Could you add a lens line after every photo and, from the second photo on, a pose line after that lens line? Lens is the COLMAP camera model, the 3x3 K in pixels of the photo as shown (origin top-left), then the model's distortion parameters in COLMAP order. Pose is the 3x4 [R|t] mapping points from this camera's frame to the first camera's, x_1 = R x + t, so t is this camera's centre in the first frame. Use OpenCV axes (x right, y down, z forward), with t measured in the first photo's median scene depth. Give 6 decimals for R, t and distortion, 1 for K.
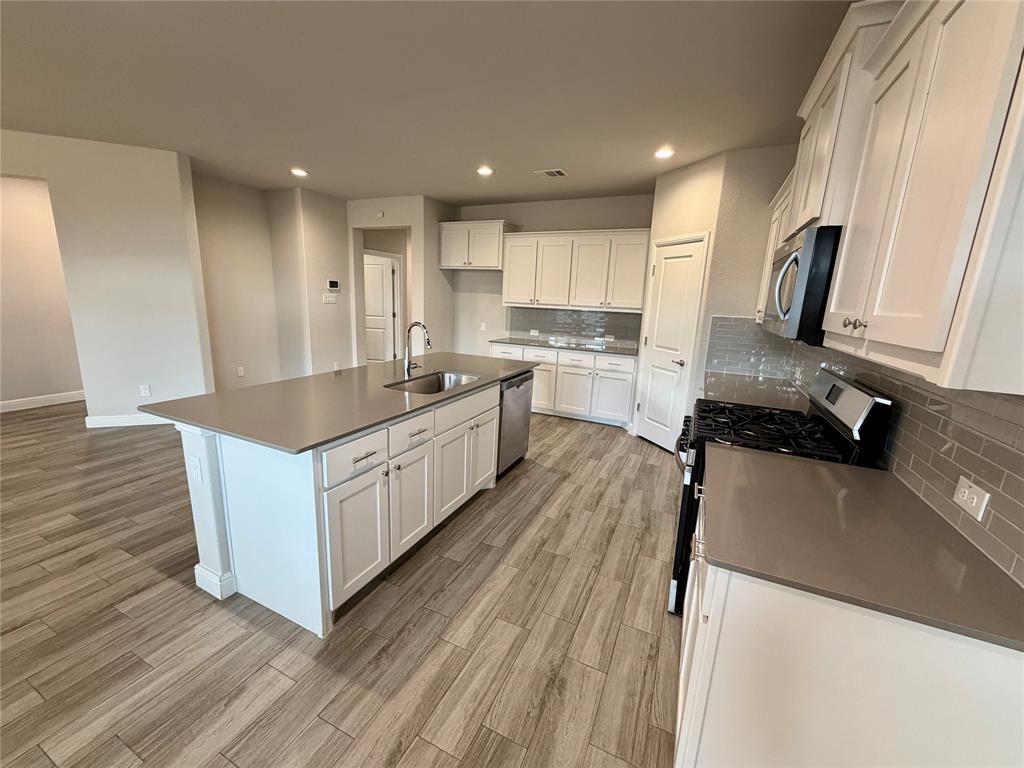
lens RADIAL K [[409.9, 0, 508.4], [0, 409.9, 383.3], [0, 0, 1]] dist [0.000843, -0.000200]
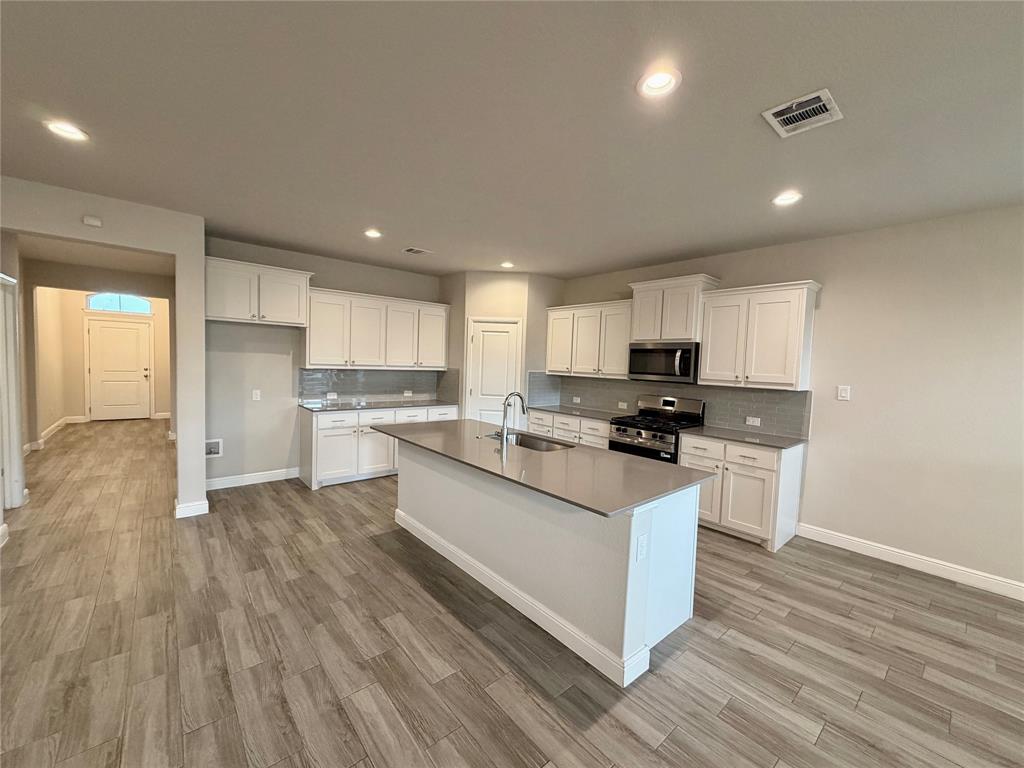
lens RADIAL K [[408.0, 0, 510.4], [0, 408.0, 384.2], [0, 0, 1]] dist [0.000679, 0.000269]
pose [[0.410791, -0.078508, 0.908343, -0.657441], [0.170906, 0.985256, 0.007865, -0.097622], [-0.895568, 0.152010, 0.418152, 0.290924]]
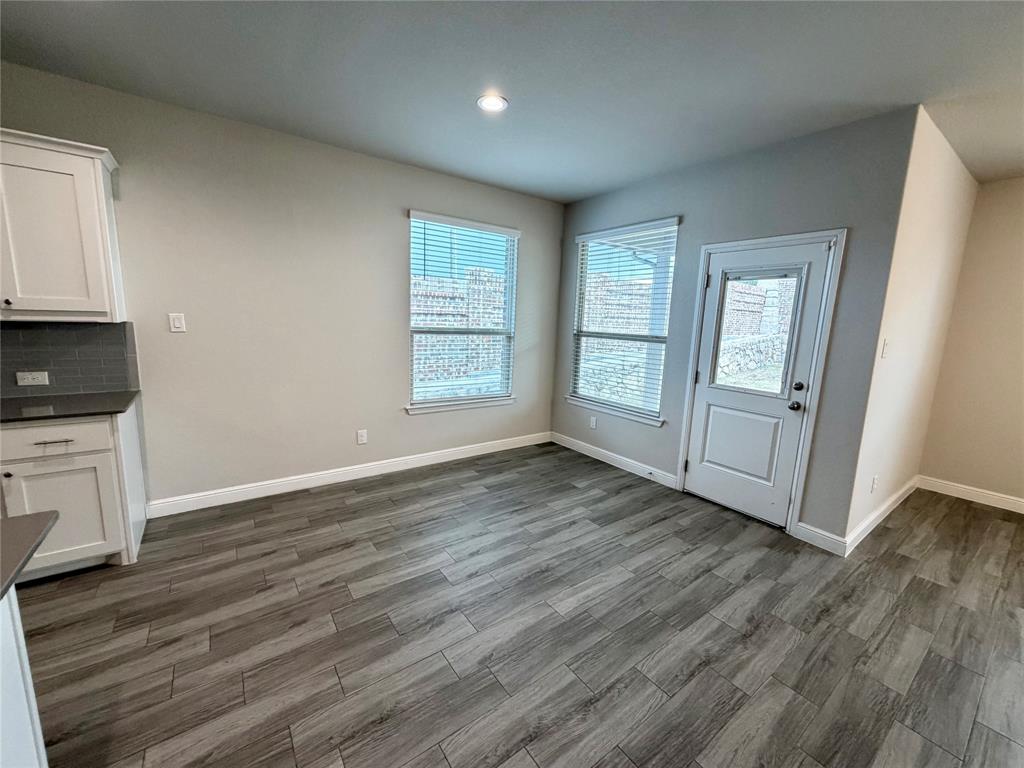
lens RADIAL K [[409.9, 0, 508.4], [0, 409.9, 383.3], [0, 0, 1]] dist [0.000843, -0.000200]
pose [[-0.871248, -0.149475, 0.467530, -0.446650], [0.030740, 0.934018, 0.355901, -0.085131], [-0.489879, 0.324450, -0.809167, 0.325478]]
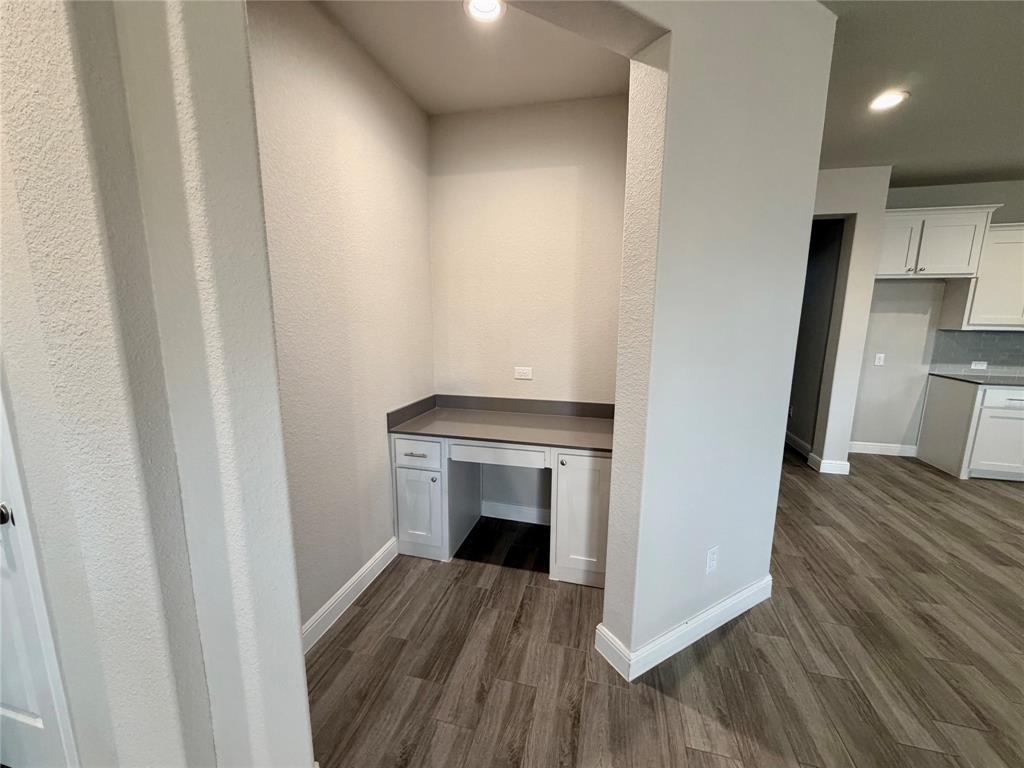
lens RADIAL K [[408.0, 0, 510.4], [0, 408.0, 384.2], [0, 0, 1]] dist [0.000679, 0.000269]
pose [[0.982416, -0.064587, 0.175178, -0.952174], [0.070292, 0.997173, -0.026558, -0.142694], [-0.172967, 0.038405, 0.984179, 0.490833]]
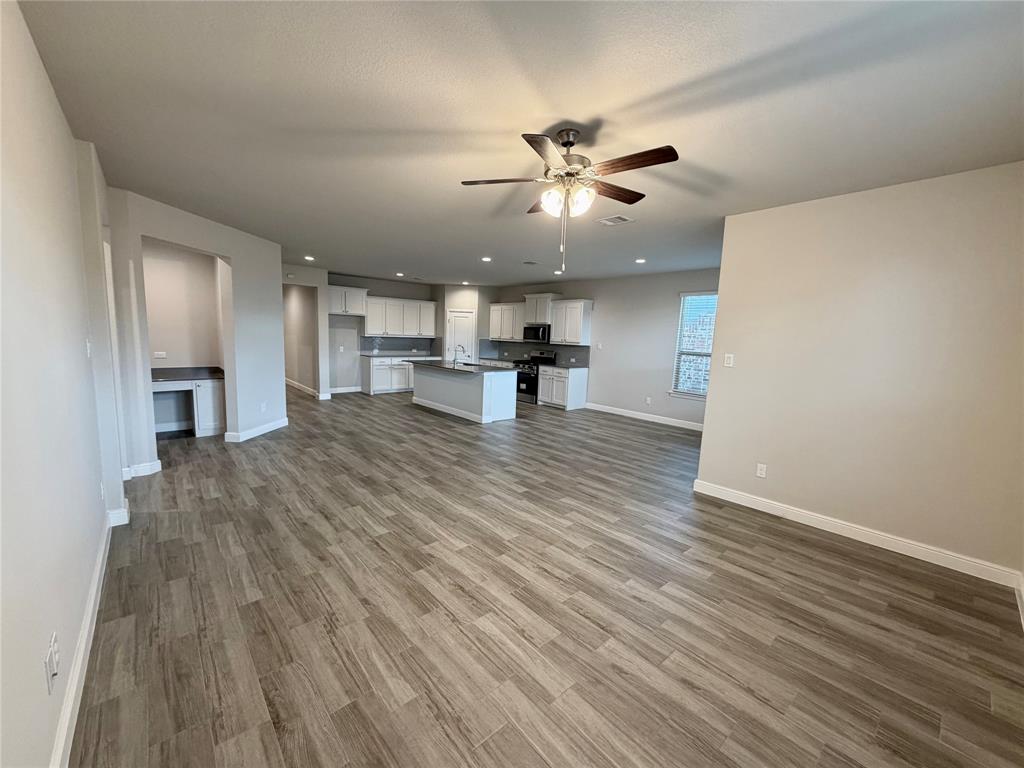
lens RADIAL K [[408.0, 0, 510.4], [0, 408.0, 384.2], [0, 0, 1]] dist [0.000679, 0.000269]
pose [[0.399978, -0.138670, 0.905974, -1.456964], [0.171209, 0.982393, 0.074781, -0.016886], [-0.900392, 0.125200, 0.416677, -0.260102]]
